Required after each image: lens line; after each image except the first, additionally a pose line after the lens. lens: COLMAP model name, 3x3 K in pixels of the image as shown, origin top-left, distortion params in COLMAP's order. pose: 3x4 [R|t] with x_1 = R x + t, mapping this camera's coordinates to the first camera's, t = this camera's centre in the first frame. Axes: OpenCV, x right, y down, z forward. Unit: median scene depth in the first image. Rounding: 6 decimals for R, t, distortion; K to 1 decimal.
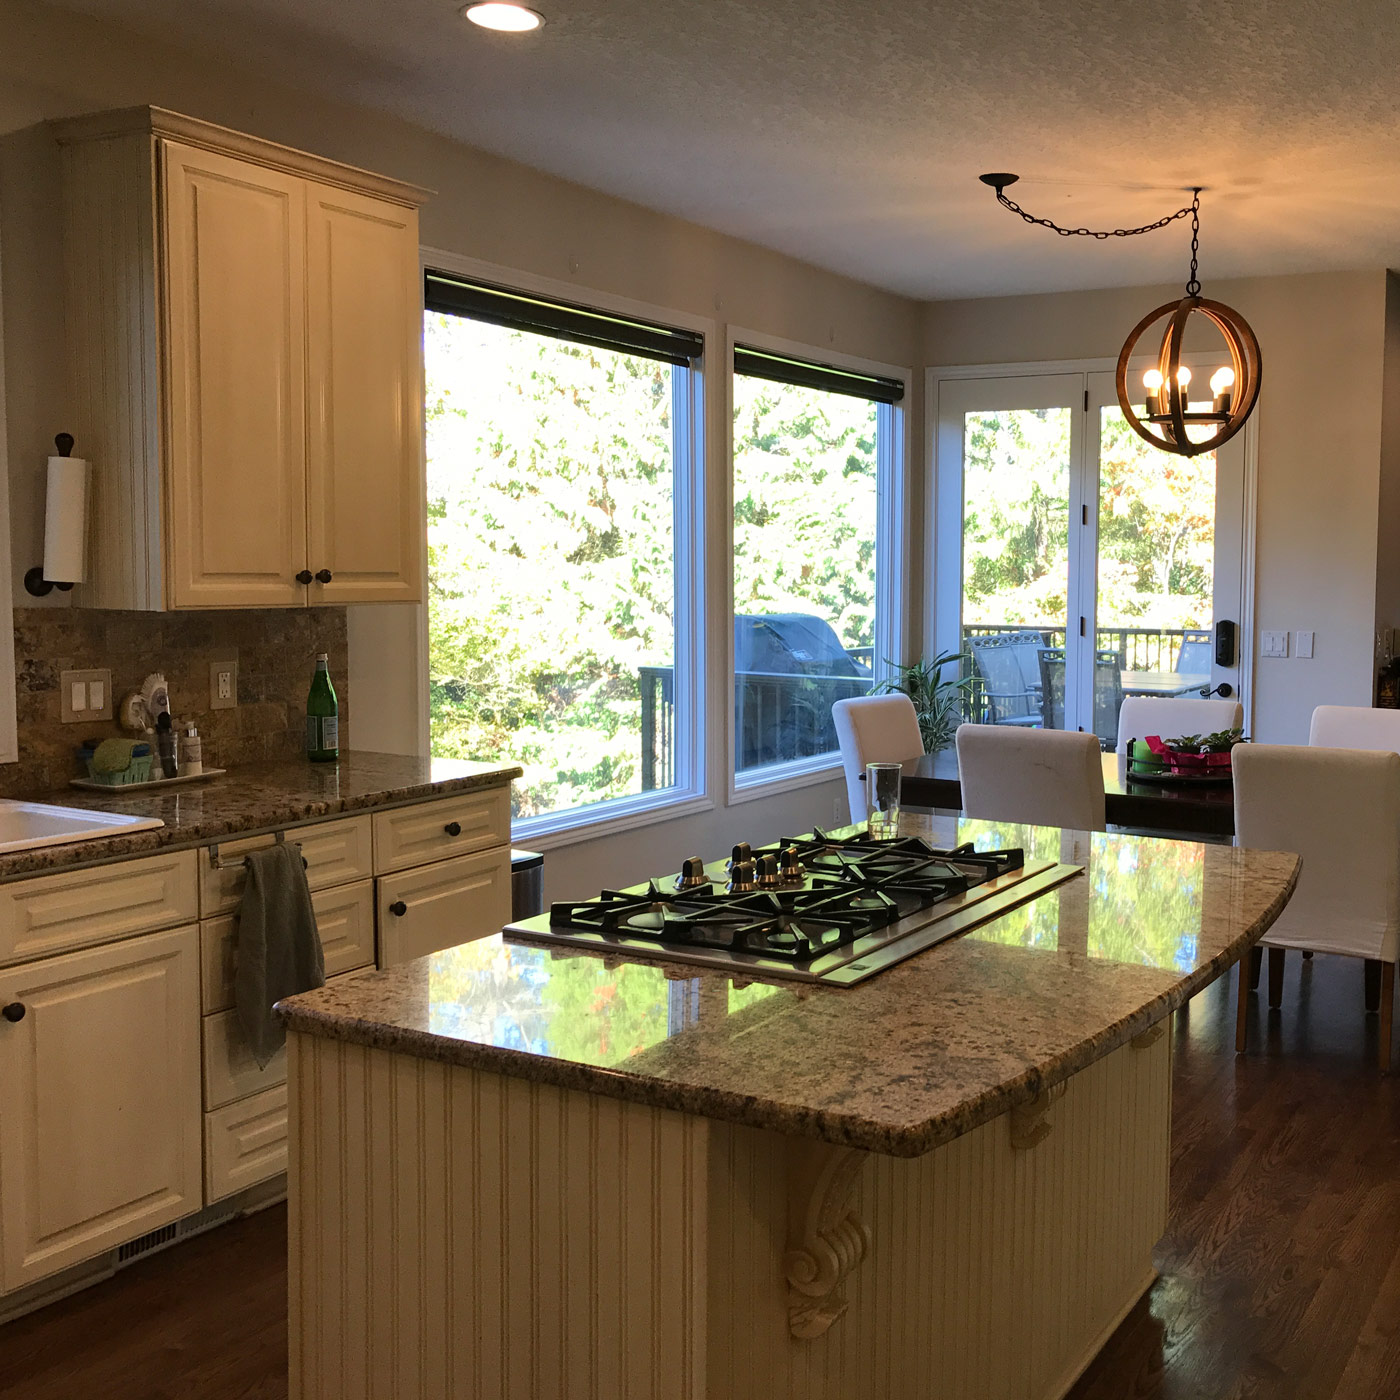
lens RADIAL K [[1665.4, 0, 700.0], [0, 1665.4, 700.0], [0, 0, 1]] dist [-0.008860, -0.010117]
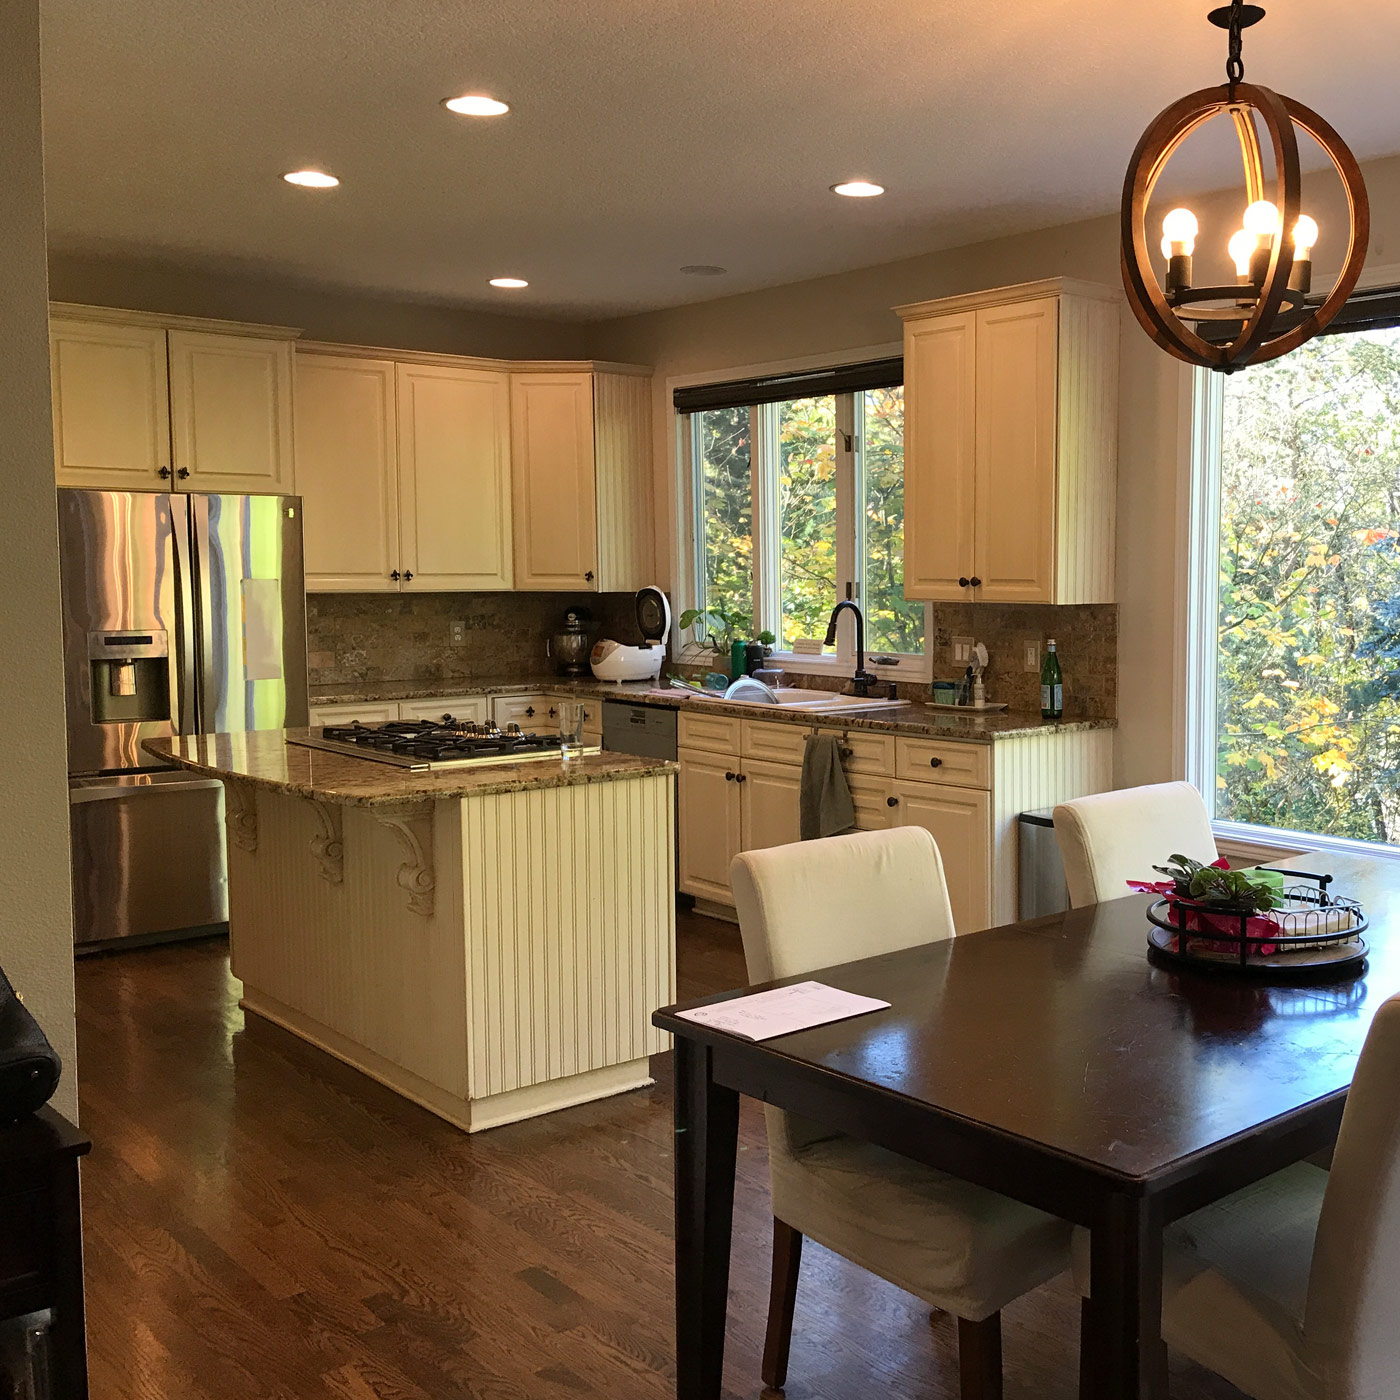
lens RADIAL K [[1353.8, 0, 700.0], [0, 1353.8, 700.0], [0, 0, 1]] dist [0.000923, 0.001824]
pose [[-0.387506, 0.079147, -0.918463, 0.995231], [-0.079760, 0.989693, 0.118936, -0.096940], [0.918410, 0.119345, -0.377200, 1.284515]]
